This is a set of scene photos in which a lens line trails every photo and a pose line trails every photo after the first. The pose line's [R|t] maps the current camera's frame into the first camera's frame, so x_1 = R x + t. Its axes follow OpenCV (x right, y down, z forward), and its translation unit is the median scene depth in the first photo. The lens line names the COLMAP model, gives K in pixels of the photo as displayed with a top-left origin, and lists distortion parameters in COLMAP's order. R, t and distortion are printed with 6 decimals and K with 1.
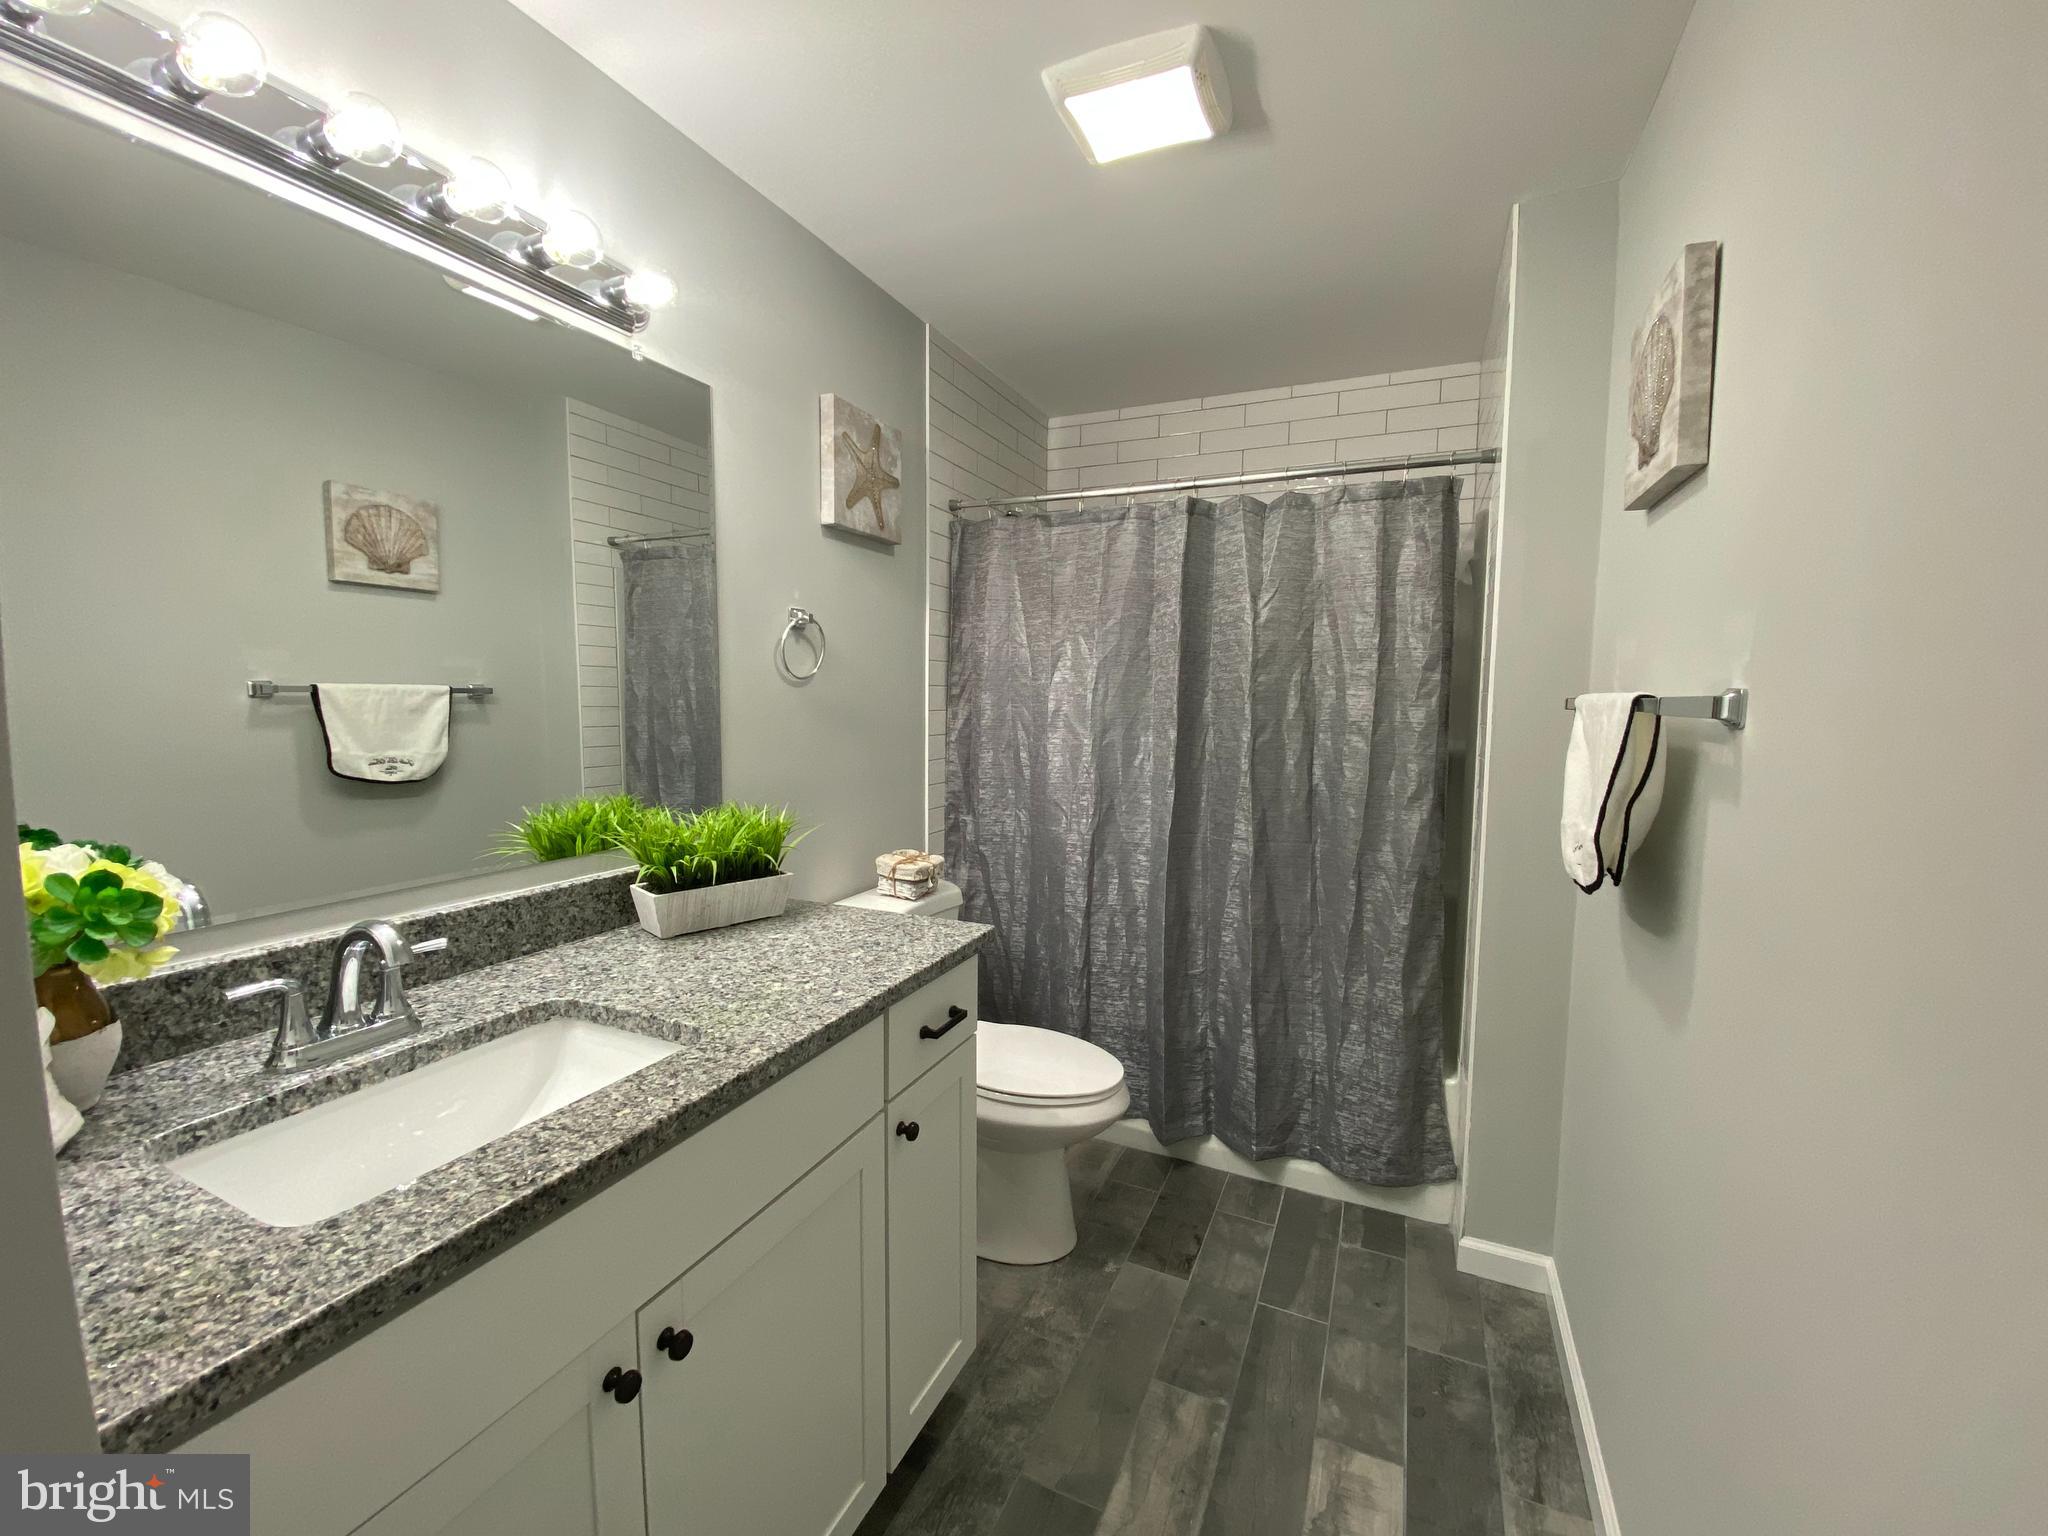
lens RADIAL K [[829.0, 0, 1023.8], [0, 829.0, 766.1], [0, 0, 1]] dist [0.027223, -0.025268]
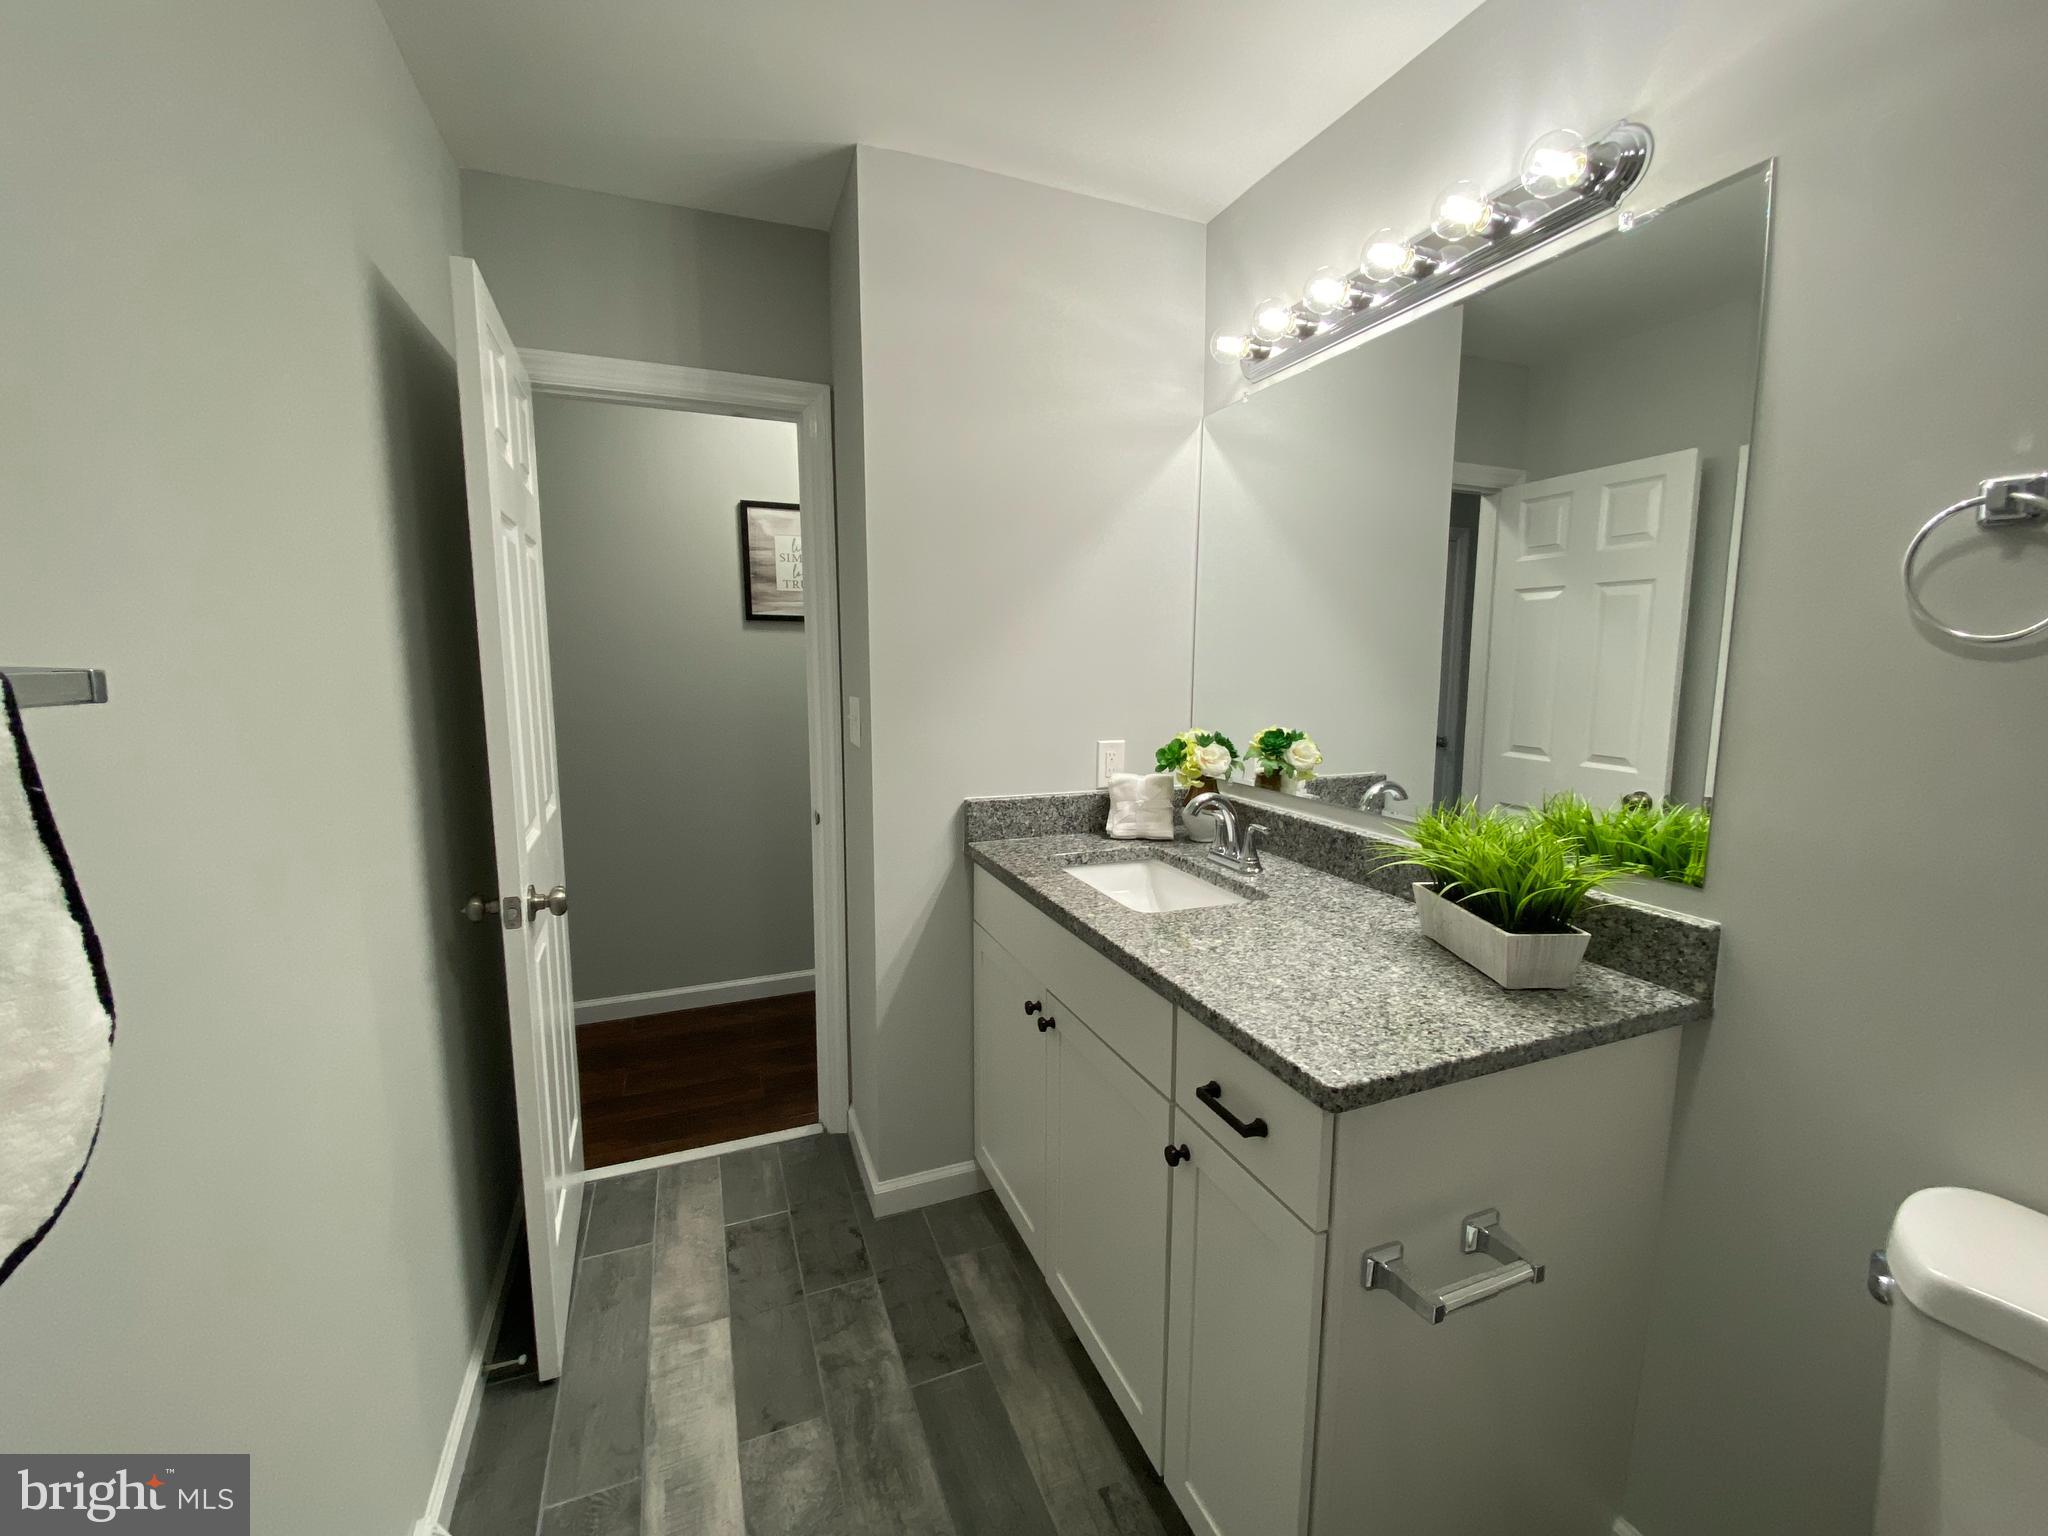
lens RADIAL K [[829.0, 0, 1023.8], [0, 829.0, 766.1], [0, 0, 1]] dist [0.027223, -0.025268]
pose [[-0.695350, 0.079451, -0.714266, 0.610046], [-0.075558, 0.980280, 0.182598, -0.130760], [0.714689, 0.180938, -0.675634, 1.475902]]
